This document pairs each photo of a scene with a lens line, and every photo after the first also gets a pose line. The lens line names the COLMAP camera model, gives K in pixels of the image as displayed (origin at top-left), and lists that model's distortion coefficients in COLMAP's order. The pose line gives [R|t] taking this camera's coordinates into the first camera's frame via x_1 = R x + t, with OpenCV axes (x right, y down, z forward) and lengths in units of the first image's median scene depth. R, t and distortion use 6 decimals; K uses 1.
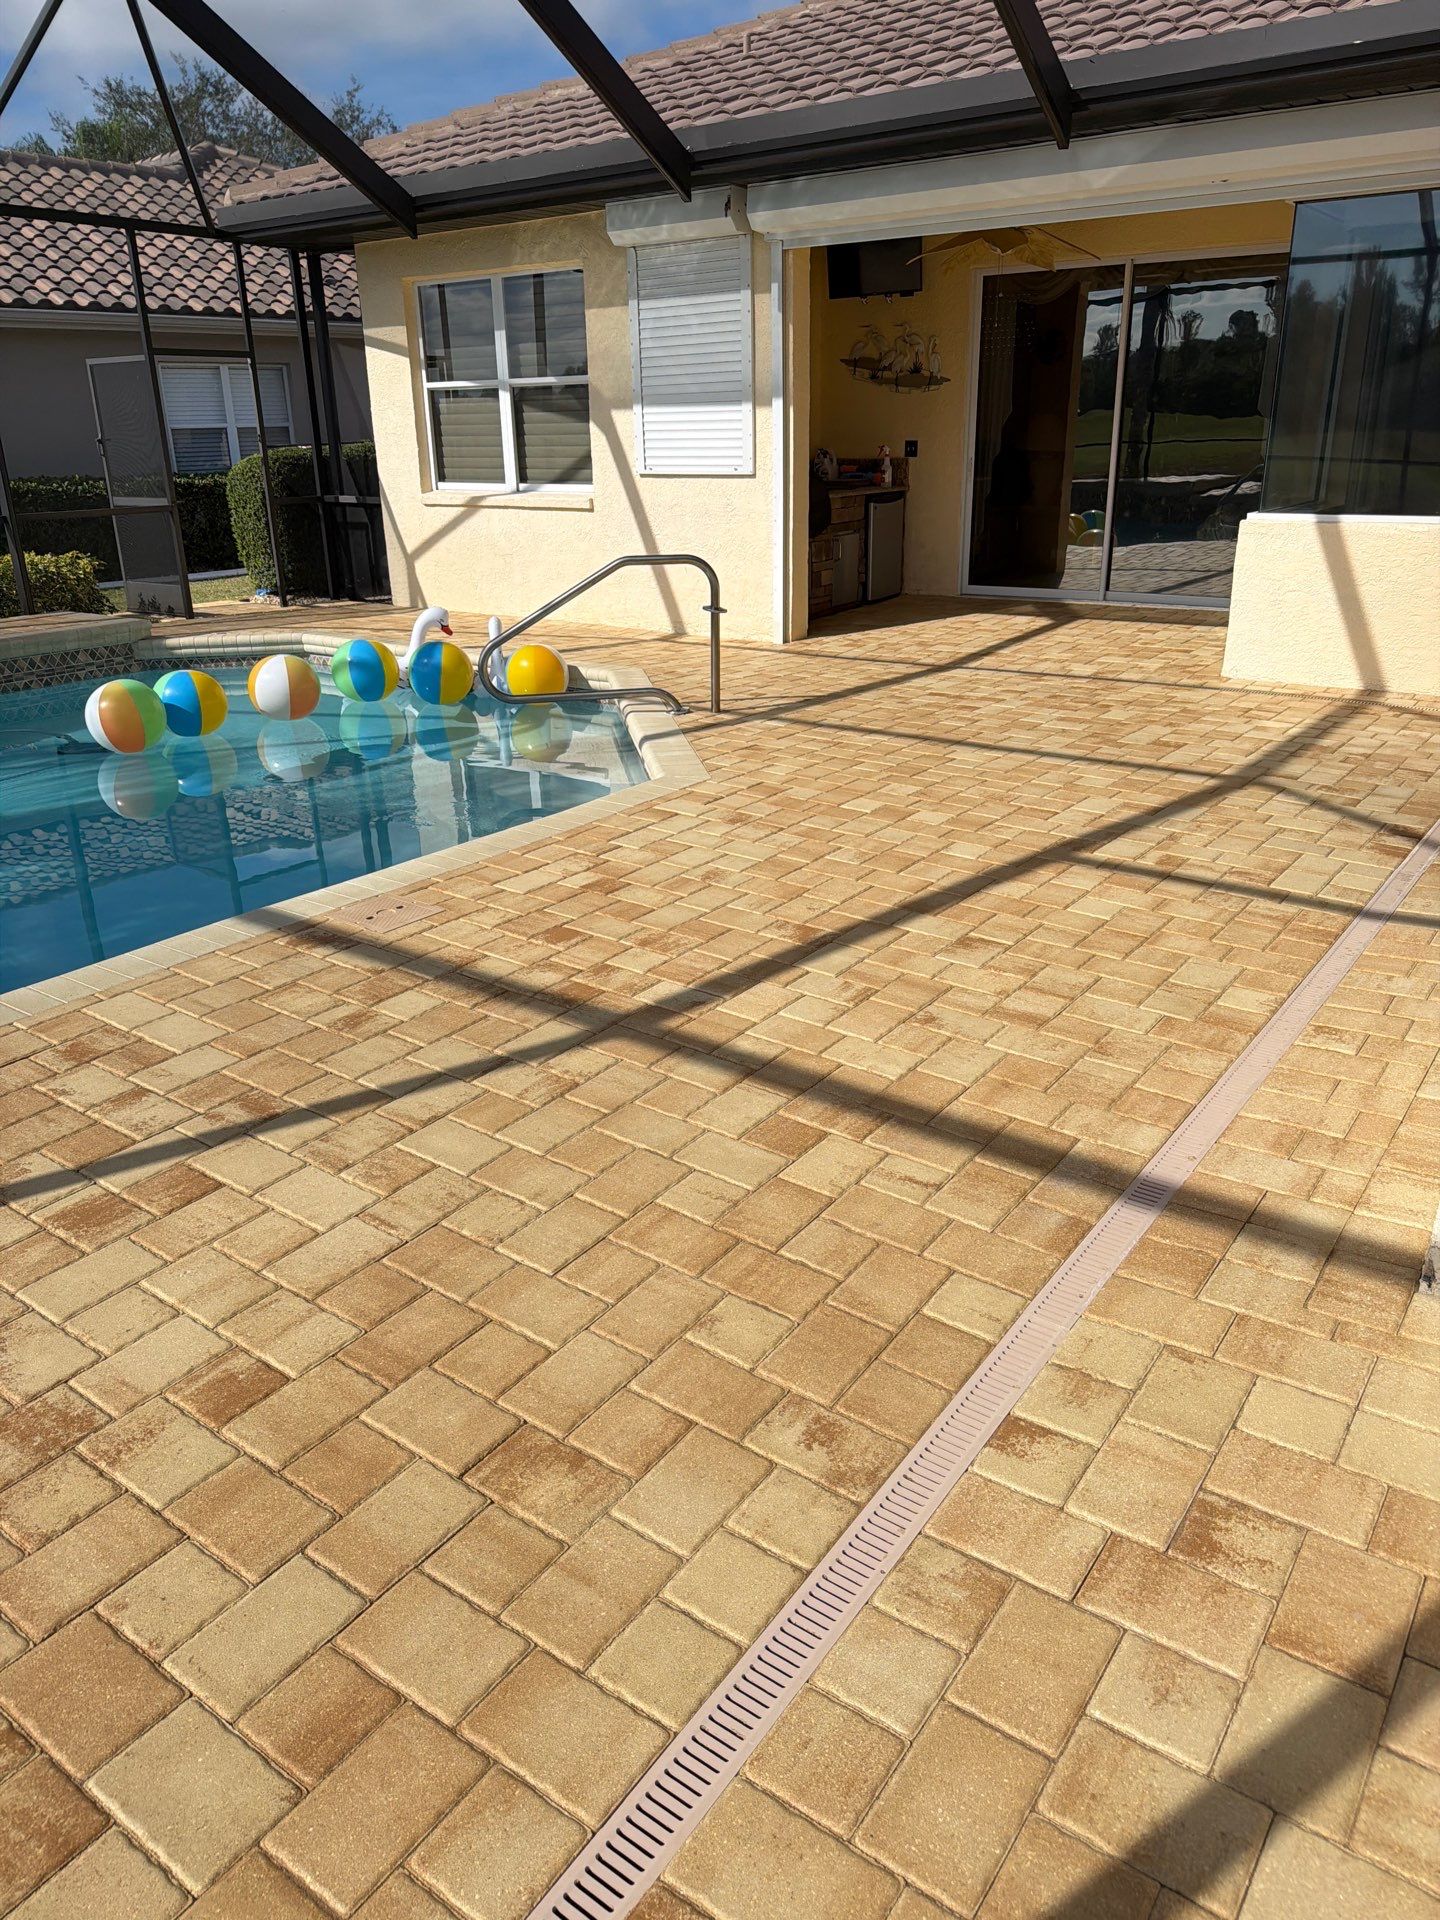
lens RADIAL K [[1359.4, 0, 721.6], [0, 1359.4, 951.0], [0, 0, 1]] dist [0.043900, -0.048810]
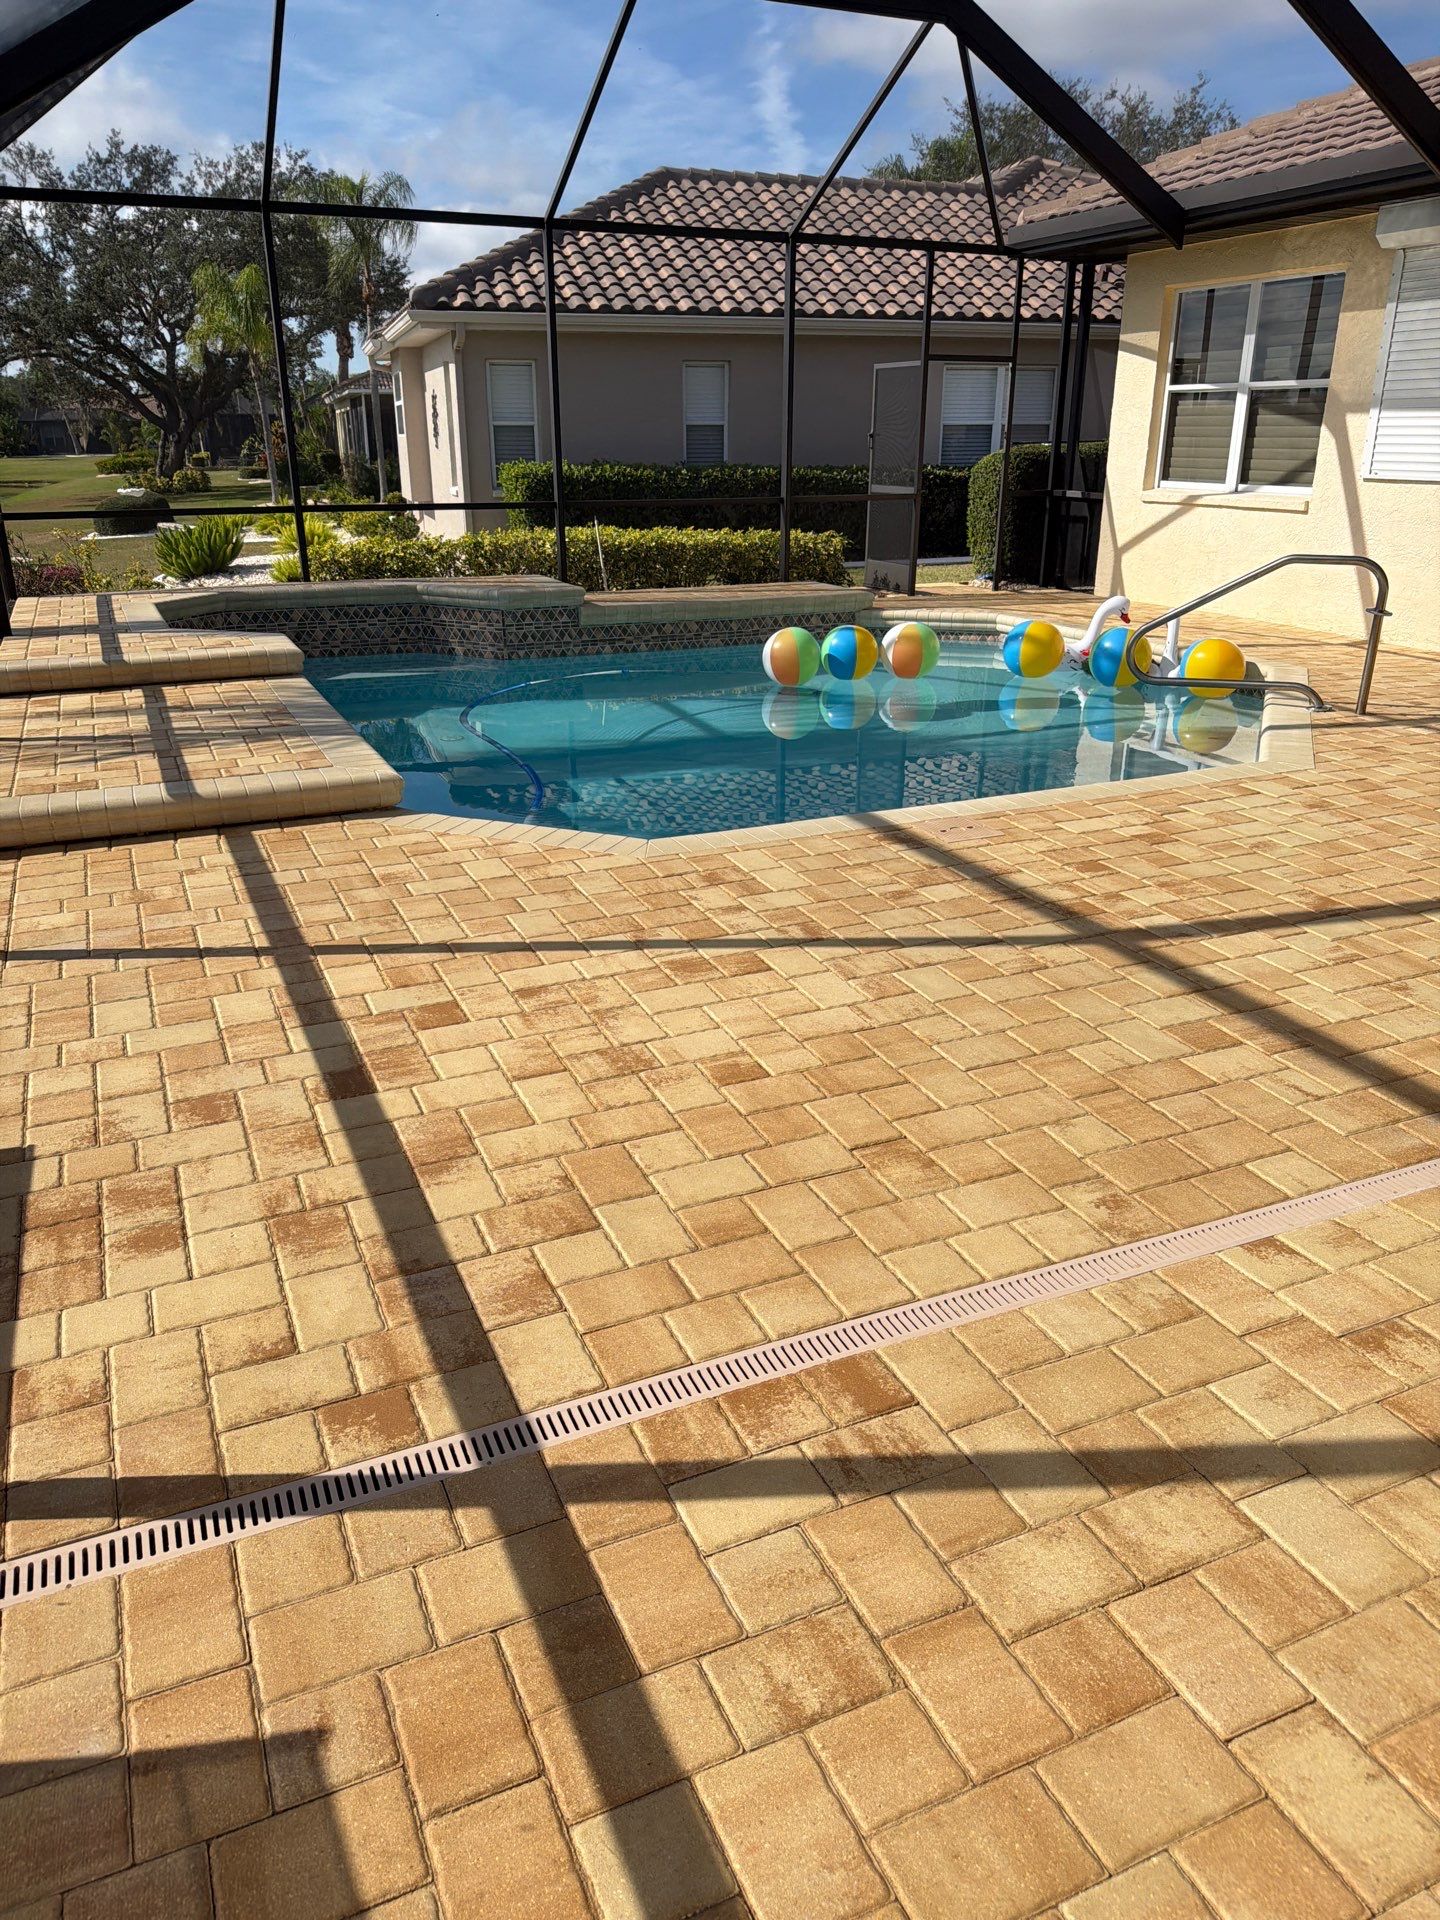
lens RADIAL K [[1352.9, 0, 710.8], [0, 1352.9, 961.7], [0, 0, 1]] dist [0.106294, -0.183512]
pose [[0.862598, 0.199386, -0.464941, 0.063386], [-0.195618, 0.979027, 0.056919, 0.025798], [0.466538, 0.041852, 0.883510, -0.074307]]
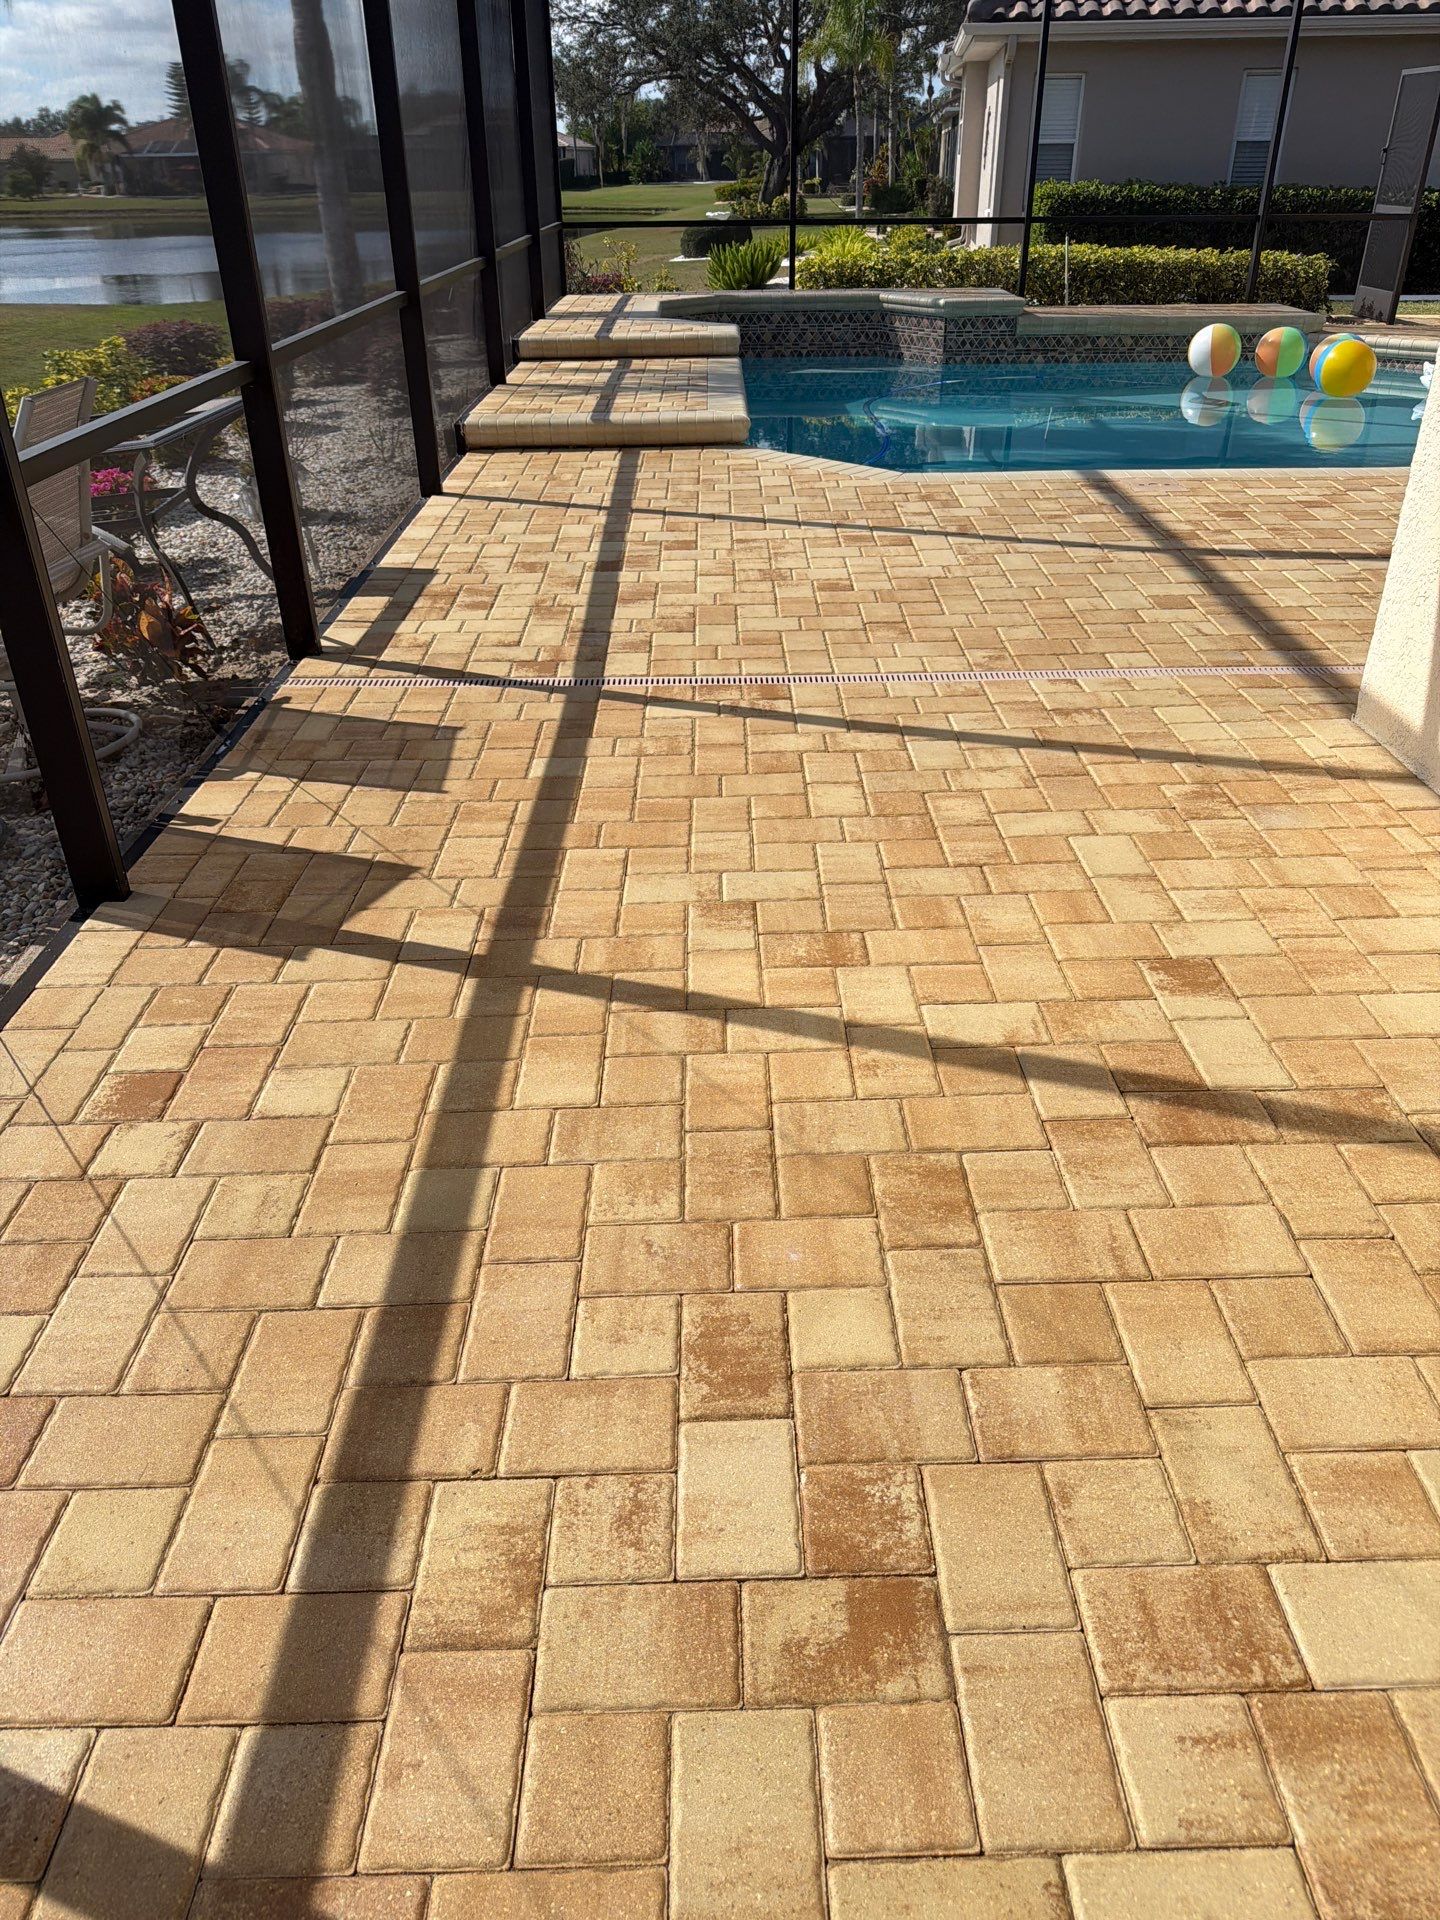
lens RADIAL K [[1352.5, 0, 720.3], [0, 1352.5, 976.9], [0, 0, 1]] dist [0.052323, -0.080033]
pose [[0.594492, 0.426305, -0.681794, 0.305258], [-0.290989, 0.904486, 0.311818, 0.055706], [0.749603, 0.013022, 0.661760, -0.148090]]
